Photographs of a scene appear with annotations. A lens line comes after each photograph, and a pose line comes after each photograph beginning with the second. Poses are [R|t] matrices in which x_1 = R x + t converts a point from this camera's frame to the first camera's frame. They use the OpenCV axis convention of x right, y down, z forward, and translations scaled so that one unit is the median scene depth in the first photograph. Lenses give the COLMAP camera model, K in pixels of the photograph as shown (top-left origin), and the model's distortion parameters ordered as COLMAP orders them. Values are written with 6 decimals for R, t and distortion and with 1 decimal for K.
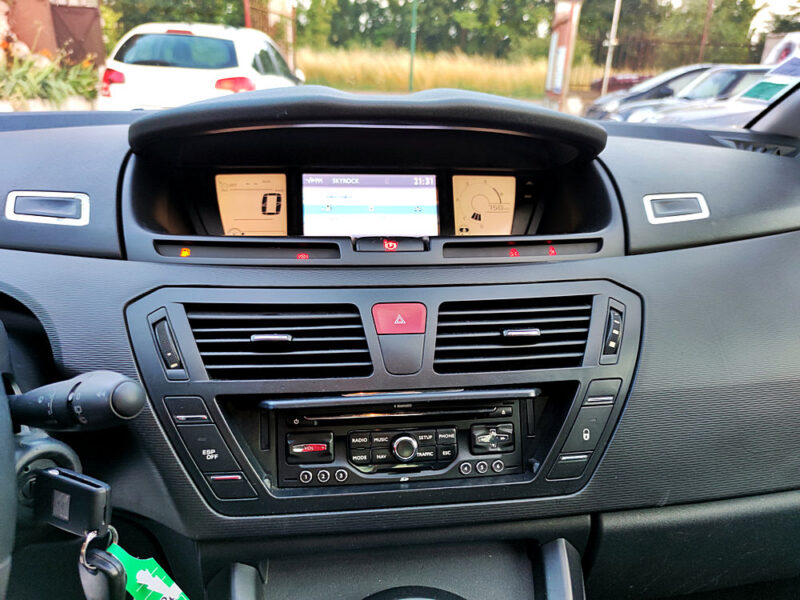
lens RADIAL K [[572.3, 0, 409.3], [0, 572.3, 318.5], [0, 0, 1]] dist [0.037325, -0.024613]
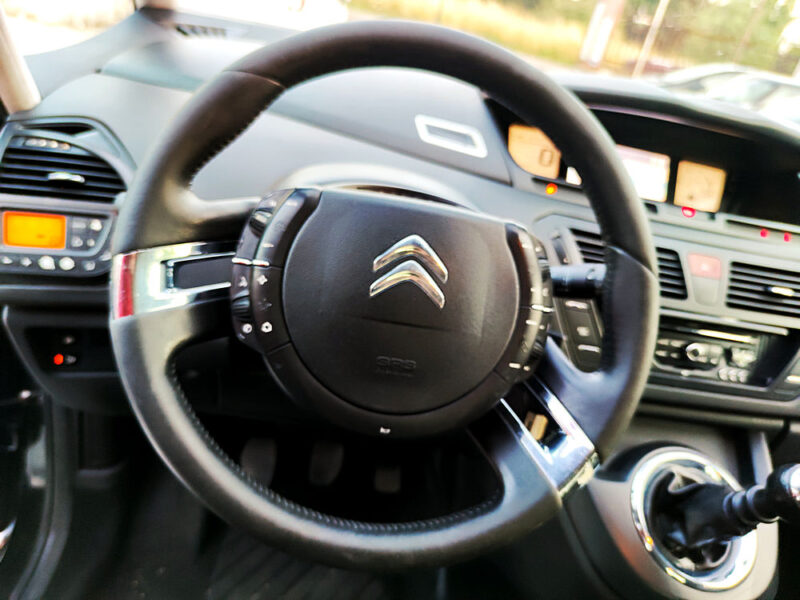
lens RADIAL K [[589.3, 0, 396.0], [0, 589.3, 323.0], [0, 0, 1]] dist [0.002883, -0.005937]
pose [[0.981526, 0.183400, 0.054508, -0.566015], [-0.187793, 0.977982, 0.091023, 0.101566], [-0.036614, -0.099577, 0.994356, -0.320401]]
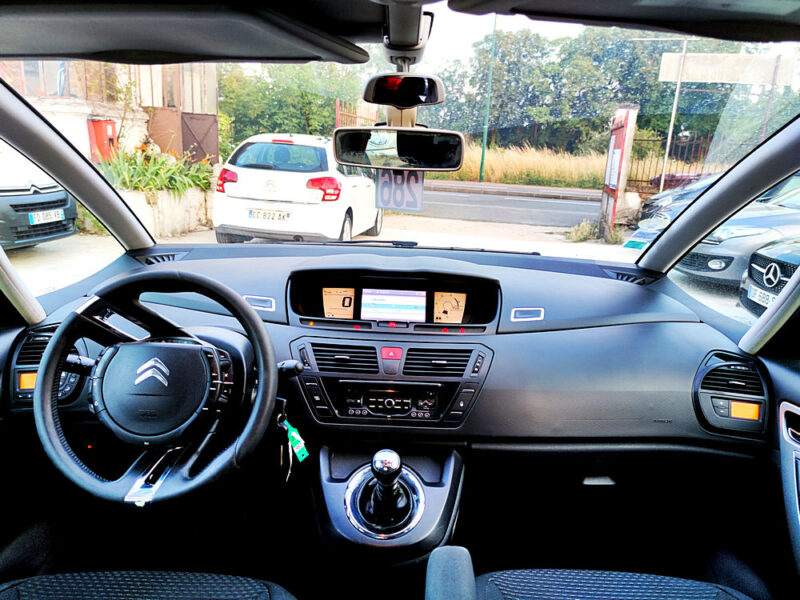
lens RADIAL K [[572.3, 0, 399.3], [0, 572.3, 314.7], [0, 0, 1]] dist [0.037325, -0.024613]
pose [[0.990002, 0.047291, -0.132891, 0.232624], [-0.065112, 0.988957, -0.133137, 0.111043], [0.125127, 0.140458, 0.982148, -1.021357]]
